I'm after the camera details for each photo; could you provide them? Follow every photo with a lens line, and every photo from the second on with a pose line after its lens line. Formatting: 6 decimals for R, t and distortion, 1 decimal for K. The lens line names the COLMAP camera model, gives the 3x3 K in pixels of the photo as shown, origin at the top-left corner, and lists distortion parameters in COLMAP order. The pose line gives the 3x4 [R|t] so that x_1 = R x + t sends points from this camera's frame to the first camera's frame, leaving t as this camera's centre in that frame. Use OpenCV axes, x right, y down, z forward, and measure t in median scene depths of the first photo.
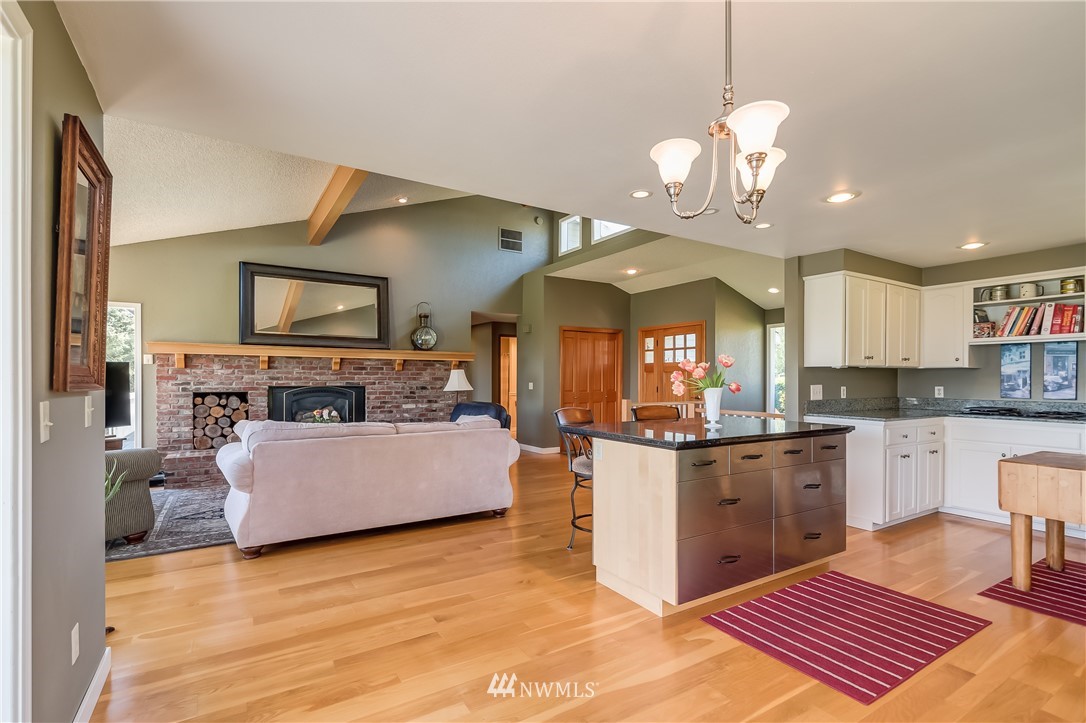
lens RADIAL K [[479.2, 0, 544.2], [0, 479.2, 378.4], [0, 0, 1]] dist [0.014130, -0.000277]
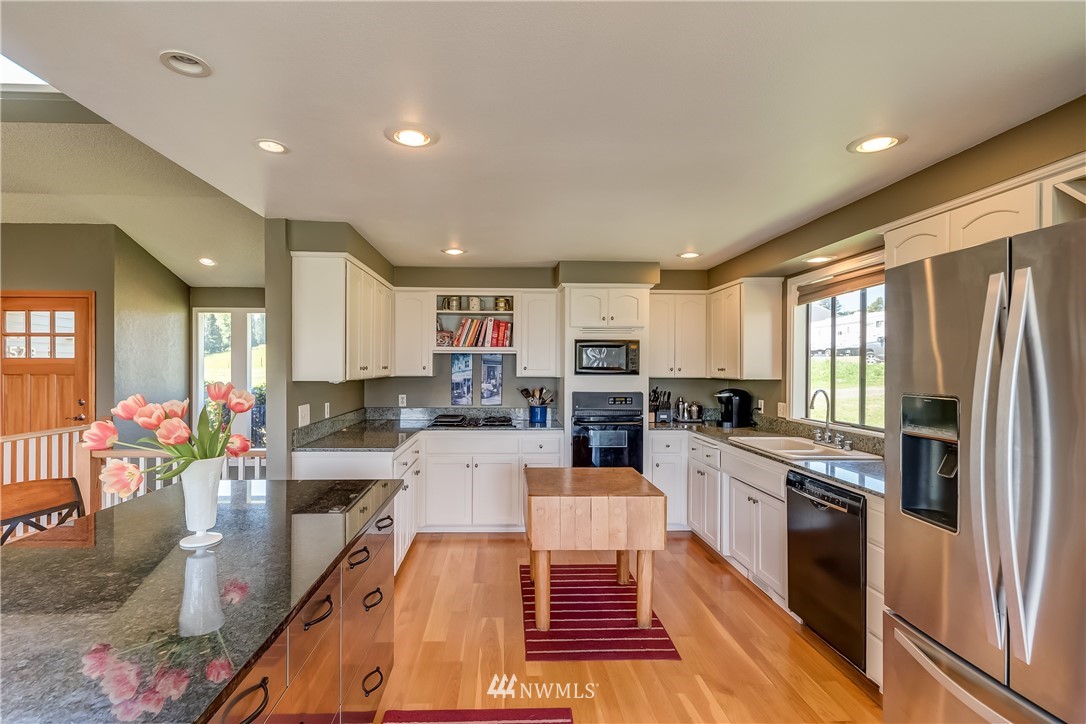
lens RADIAL K [[554.2, 0, 541.0], [0, 554.2, 373.6], [0, 0, 1]] dist [-0.000145, -0.000228]
pose [[0.516536, -0.003816, 0.856257, 0.037819], [-0.000246, 0.999989, 0.004605, -0.034252], [-0.856266, -0.002589, 0.516529, 0.249099]]
